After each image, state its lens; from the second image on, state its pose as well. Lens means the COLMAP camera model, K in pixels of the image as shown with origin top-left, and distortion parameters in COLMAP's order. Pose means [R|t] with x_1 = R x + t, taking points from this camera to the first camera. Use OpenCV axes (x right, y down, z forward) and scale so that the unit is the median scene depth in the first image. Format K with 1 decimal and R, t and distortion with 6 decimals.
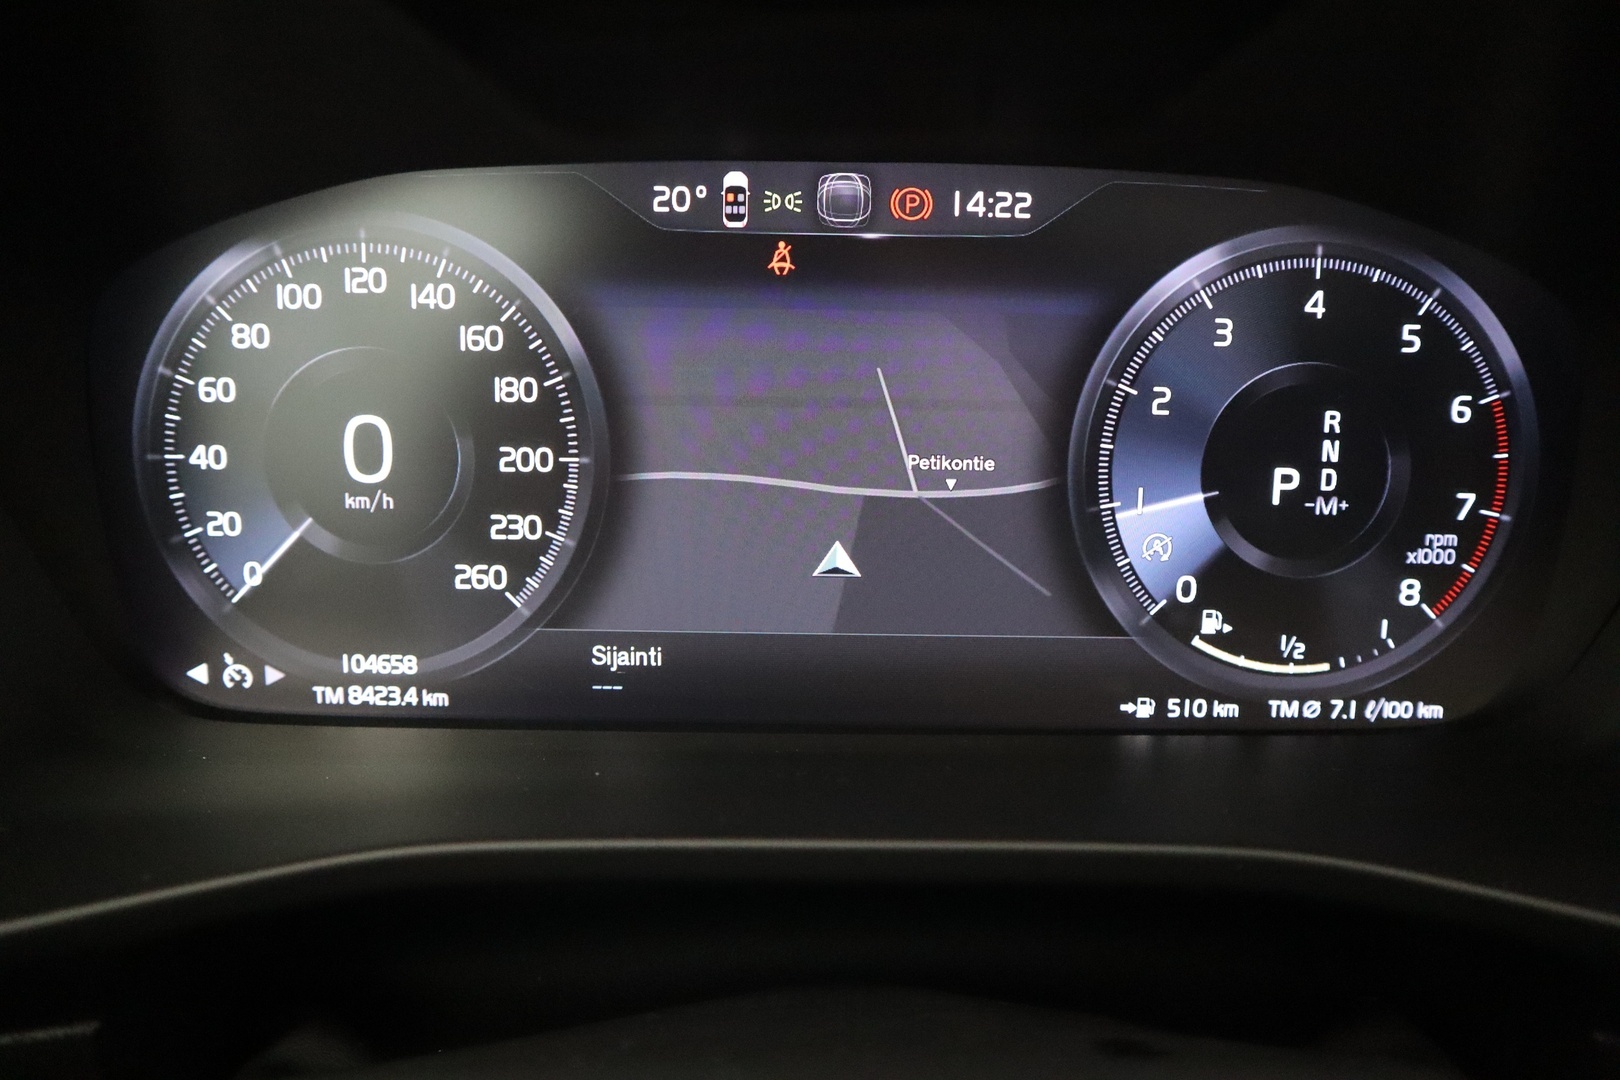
lens RADIAL K [[1123.3, 0, 810.0], [0, 1123.3, 540.0], [0, 0, 1]] dist [-0.130313, 0.086923]
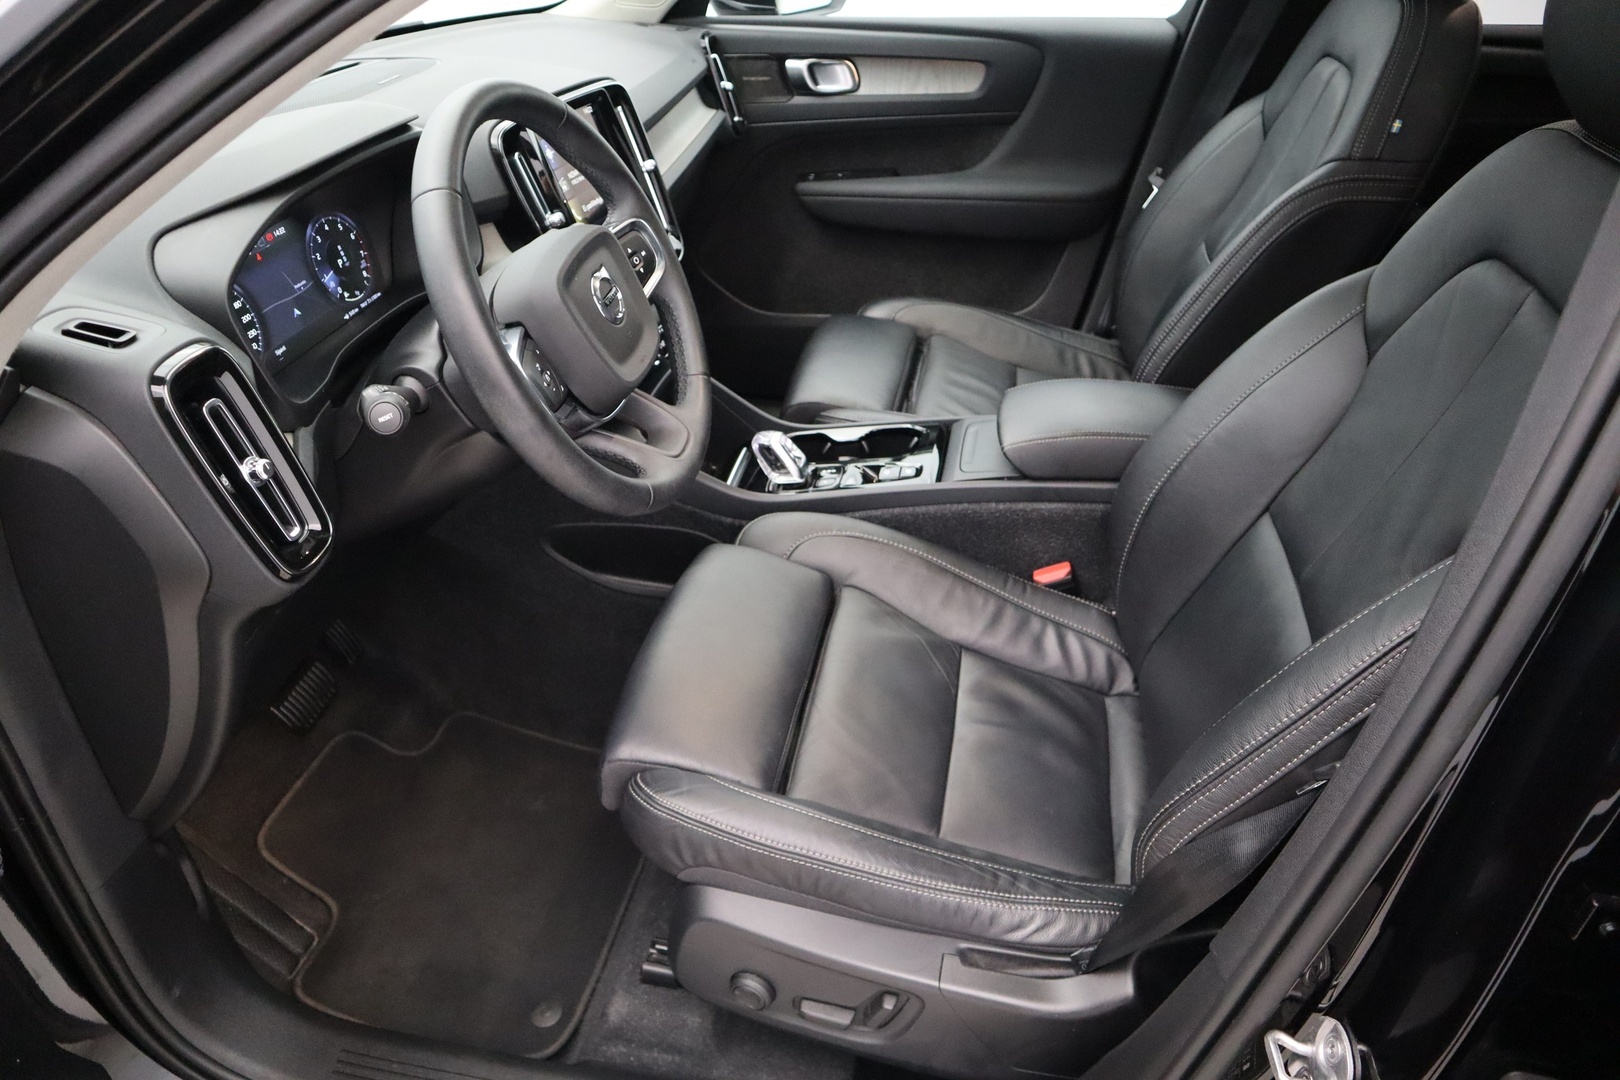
lens RADIAL K [[1123.3, 0, 810.0], [0, 1123.3, 540.0], [0, 0, 1]] dist [-0.130313, 0.086923]
pose [[0.186228, -0.544125, 0.818075, -3.838220], [0.405179, 0.801073, 0.440581, -0.360220], [-0.895069, 0.249418, 0.369650, -2.367790]]
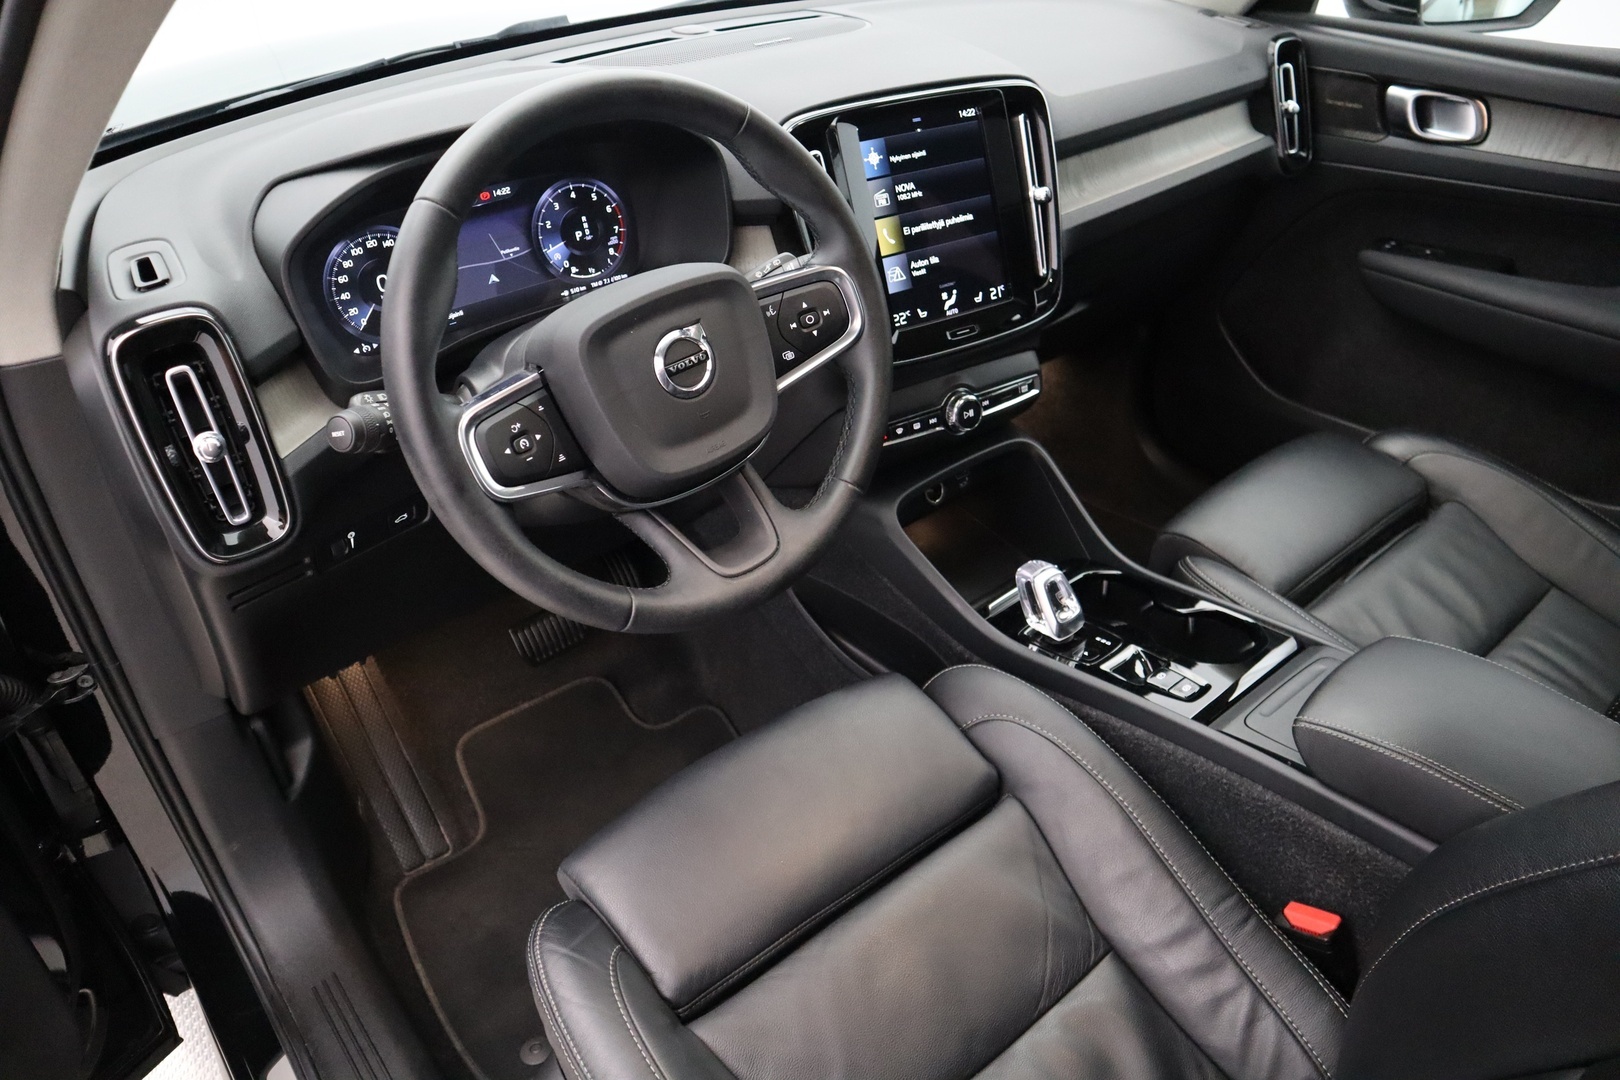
lens RADIAL K [[1123.3, 0, 810.0], [0, 1123.3, 540.0], [0, 0, 1]] dist [-0.130313, 0.086923]
pose [[0.774997, -0.381556, 0.503781, -1.608161], [0.279815, 0.921944, 0.267810, 0.151708], [-0.566642, -0.066586, 0.821269, -3.372935]]
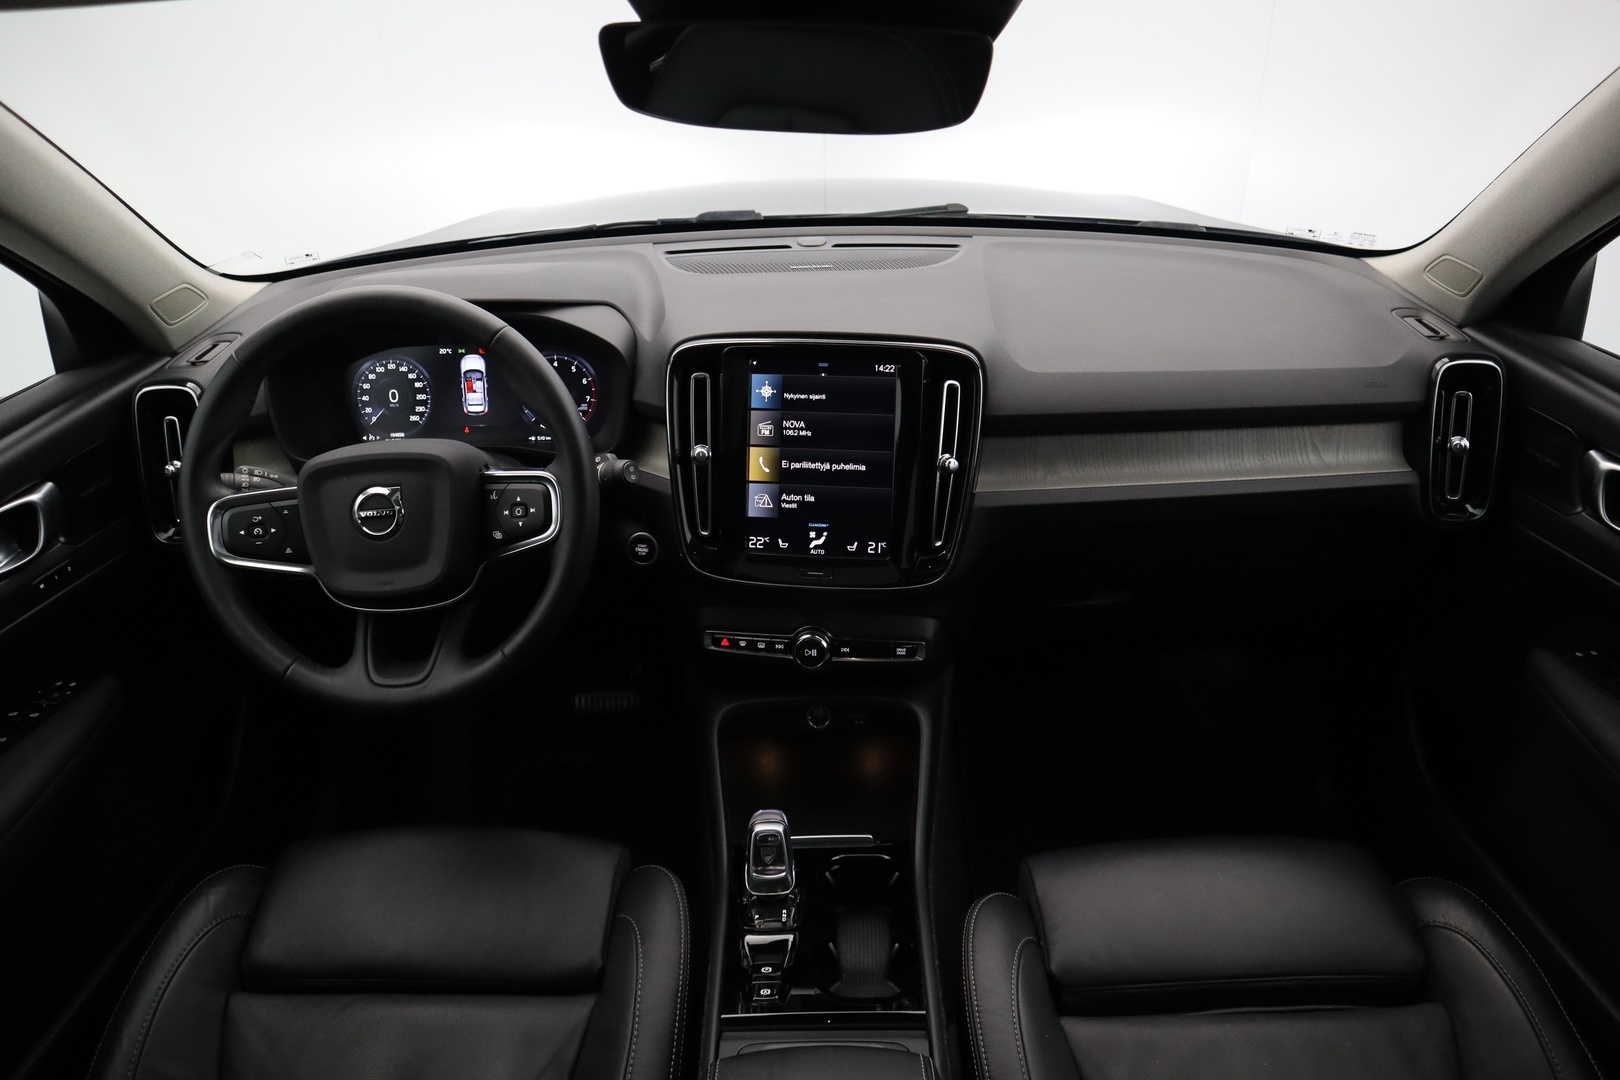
lens RADIAL K [[1123.3, 0, 810.0], [0, 1123.3, 540.0], [0, 0, 1]] dist [-0.130313, 0.086923]
pose [[0.999498, -0.025277, -0.019099, 1.817562], [0.026635, 0.996862, 0.074549, 0.288583], [0.017155, -0.075020, 0.997034, -4.643821]]
